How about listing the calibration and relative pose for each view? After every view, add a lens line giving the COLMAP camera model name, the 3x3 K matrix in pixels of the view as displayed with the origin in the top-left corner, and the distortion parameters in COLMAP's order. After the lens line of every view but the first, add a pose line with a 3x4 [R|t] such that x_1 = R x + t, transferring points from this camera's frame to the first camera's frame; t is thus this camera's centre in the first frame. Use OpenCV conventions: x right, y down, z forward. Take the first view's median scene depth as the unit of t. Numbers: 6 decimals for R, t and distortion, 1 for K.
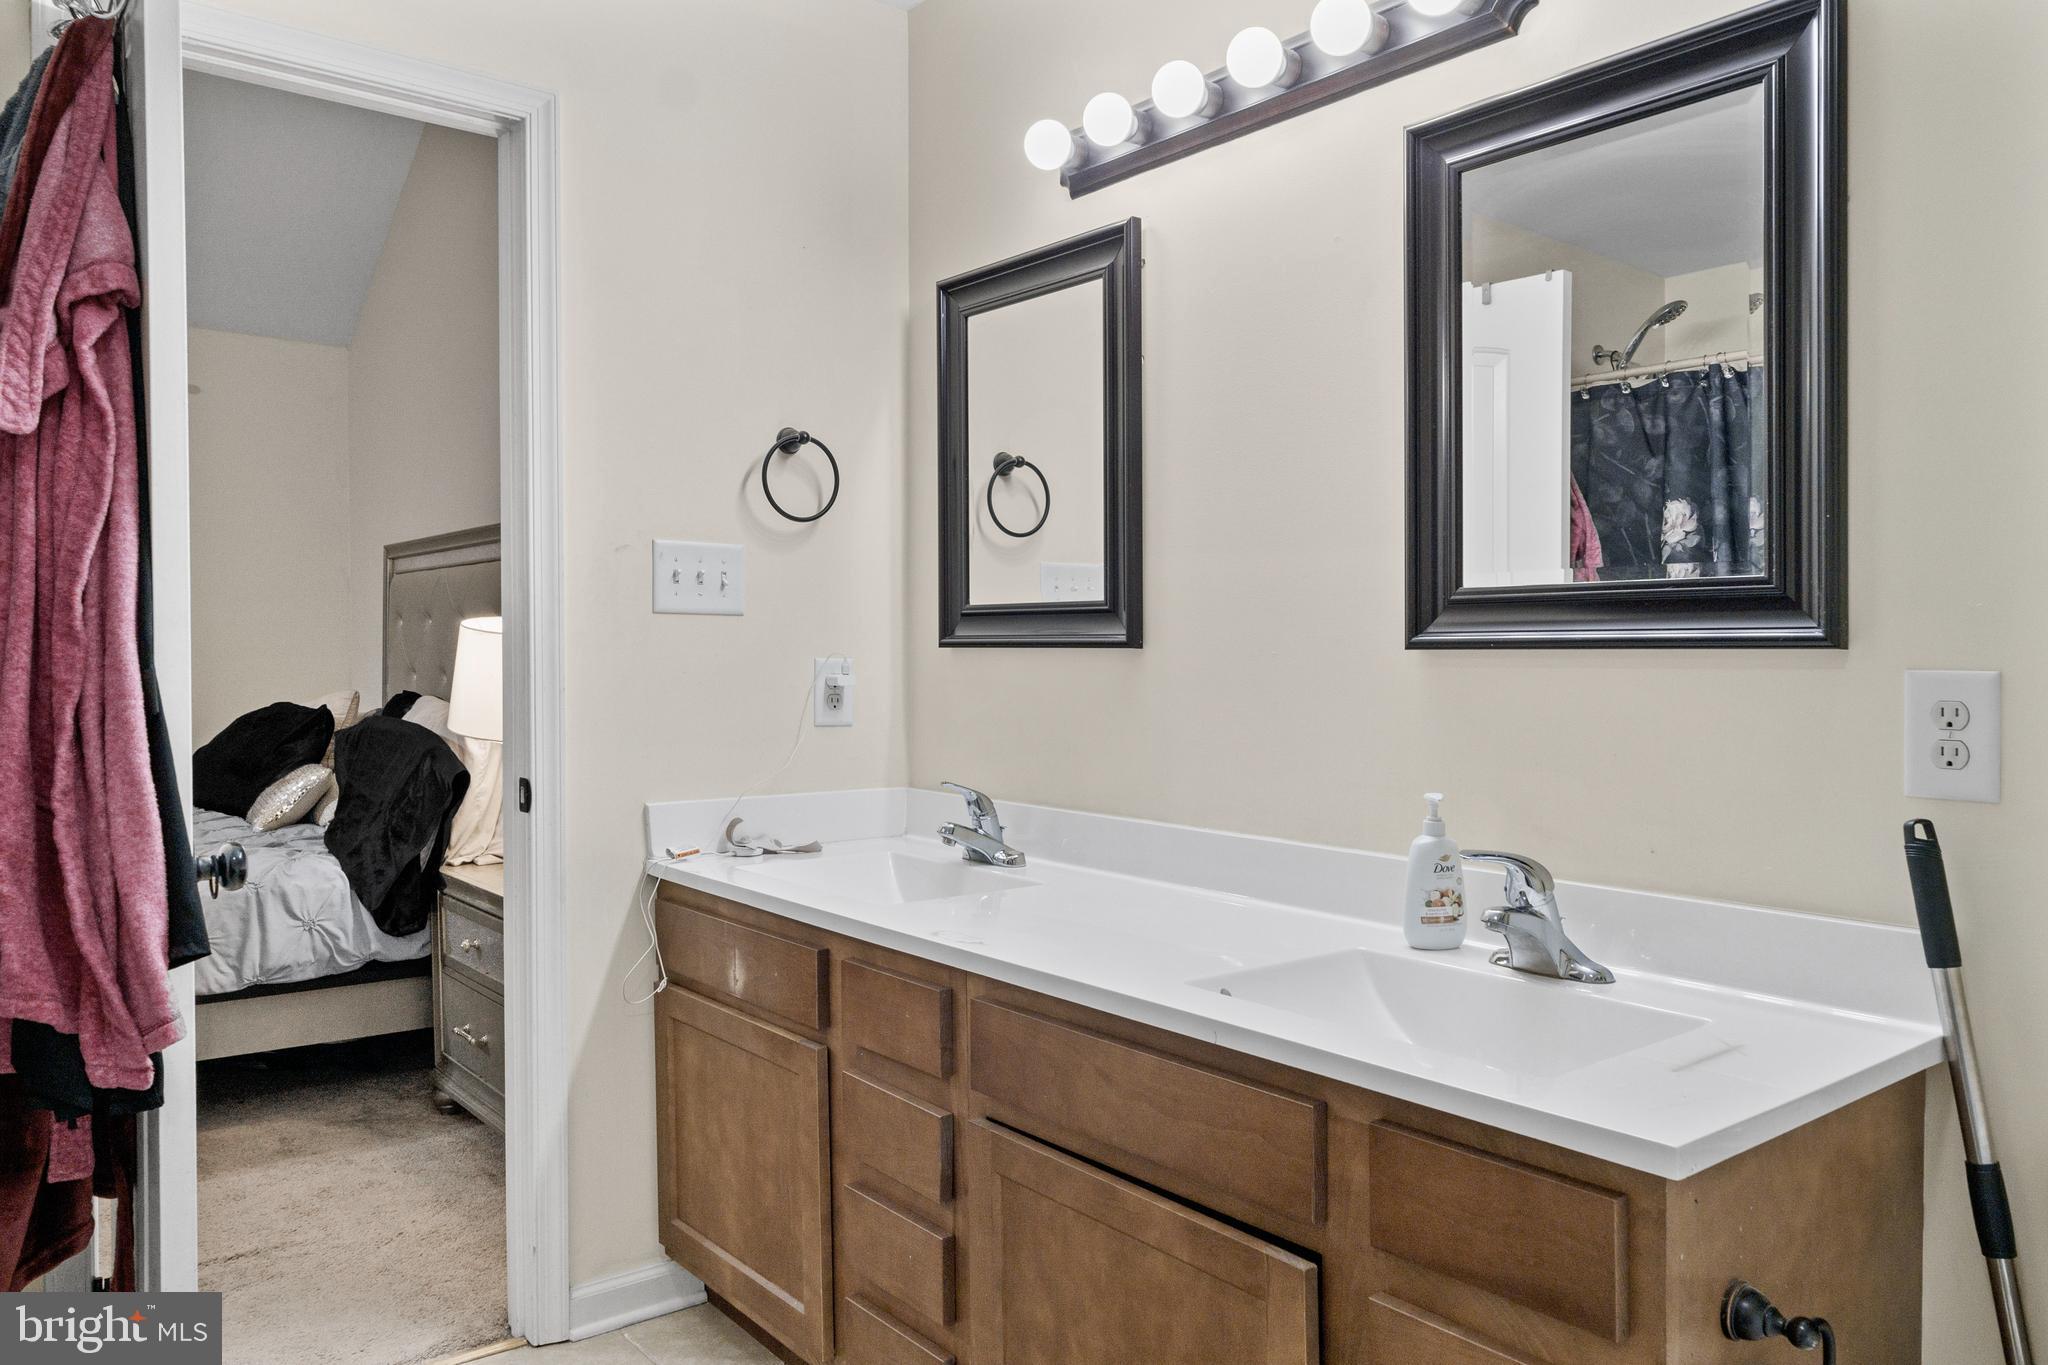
lens RADIAL K [[1441.1, 0, 1024.0], [0, 1441.1, 682.5], [0, 0, 1]] dist [0.033323, 0.000272]
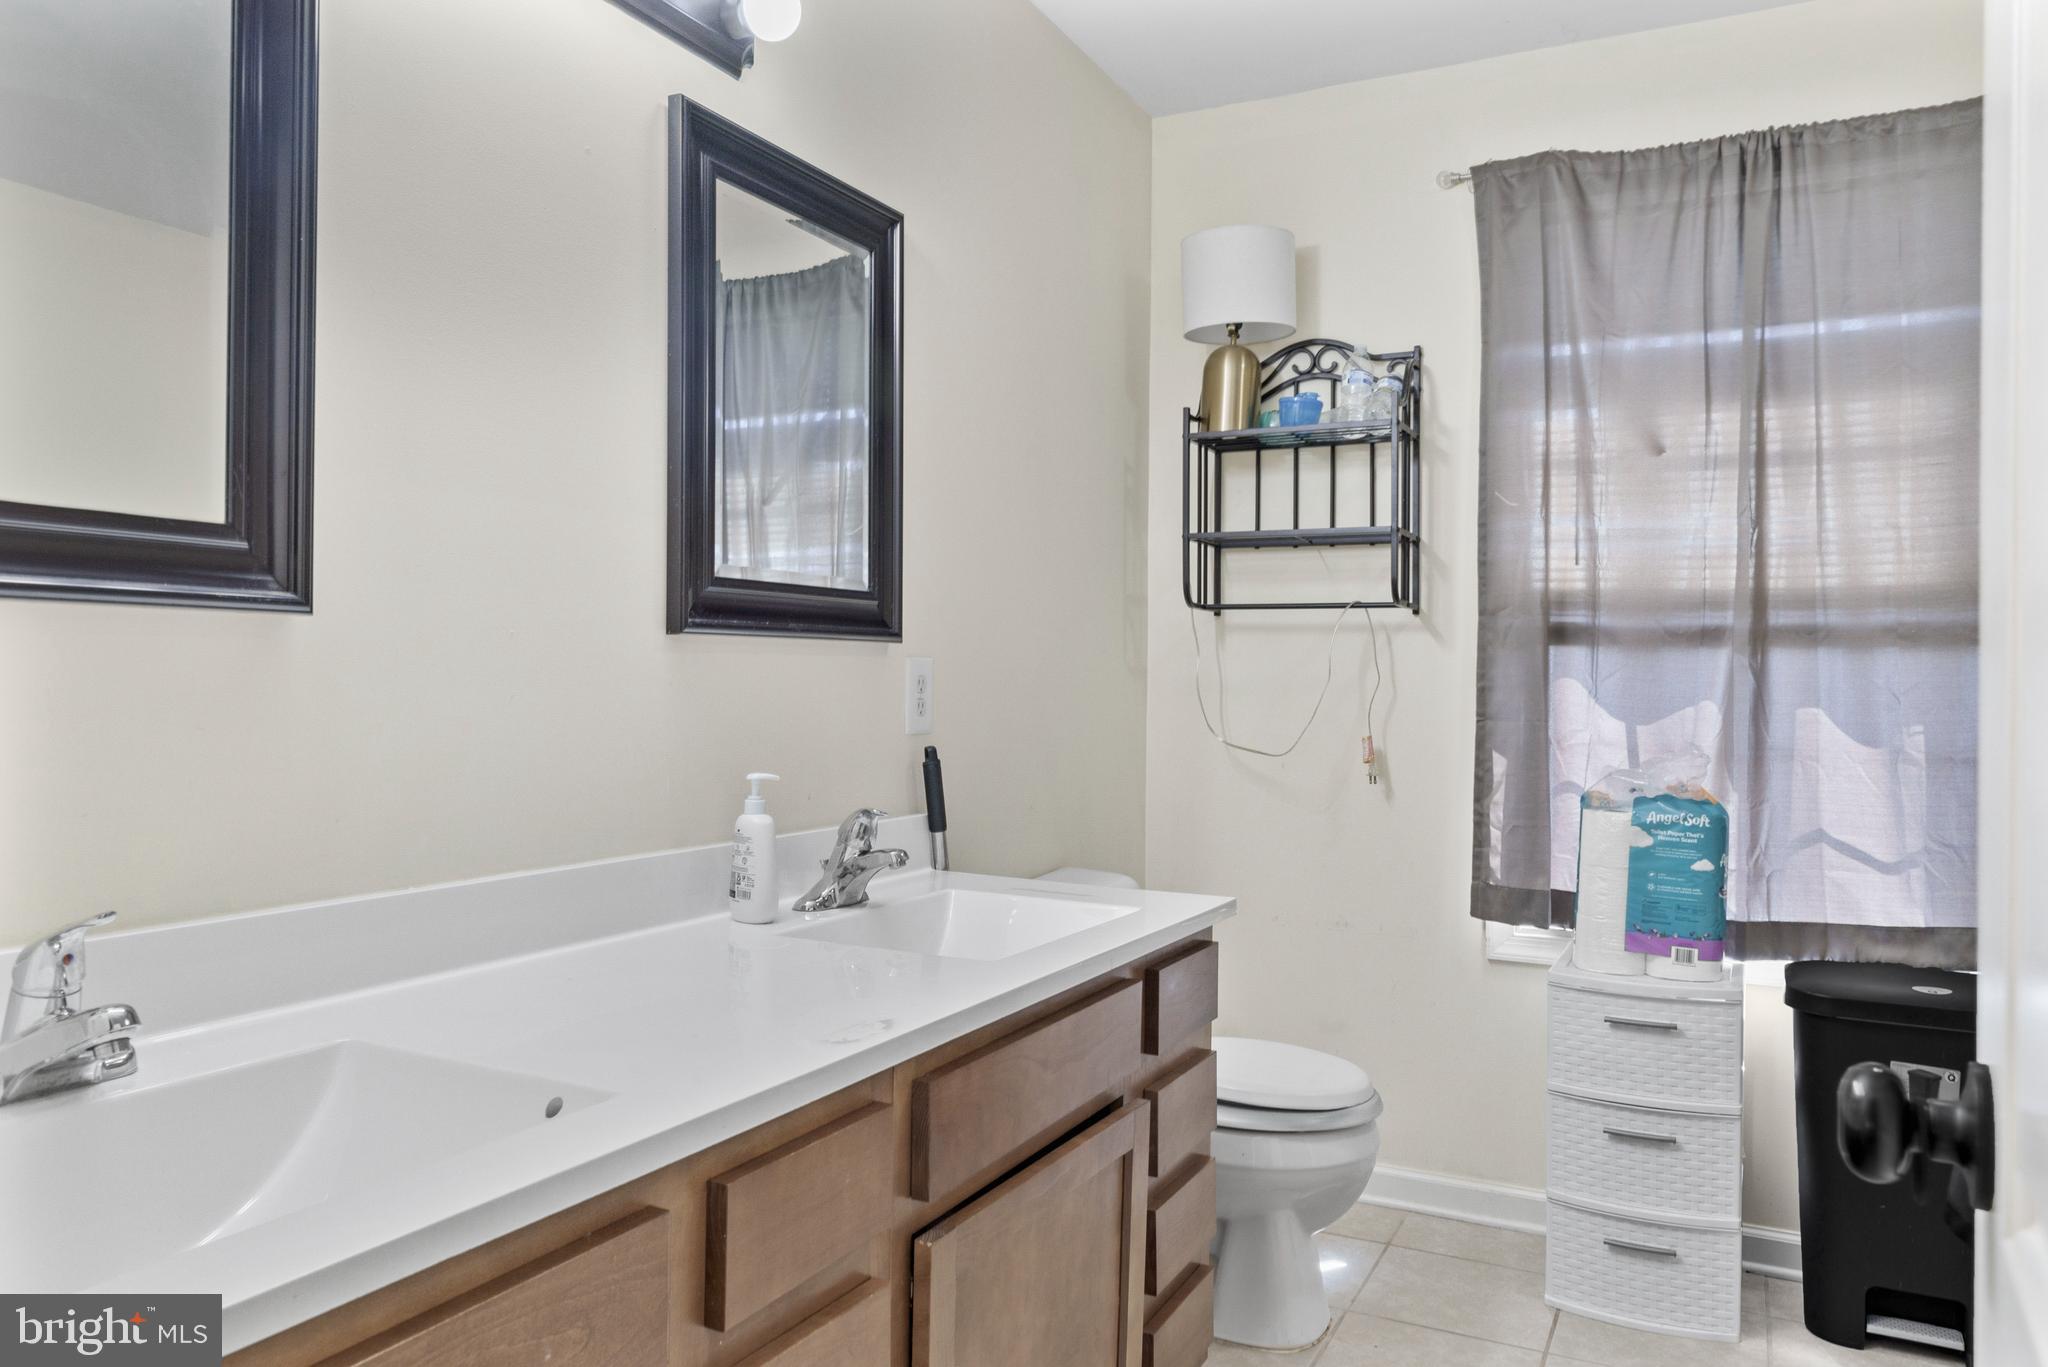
lens RADIAL K [[1441.1, 0, 1024.0], [0, 1441.1, 683.5], [0, 0, 1]] dist [0.033323, 0.000272]
pose [[-0.264841, -0.040737, 0.963431, -0.792996], [-0.028442, 0.999003, 0.034423, -0.030660], [-0.963873, -0.018285, -0.265736, 1.052157]]
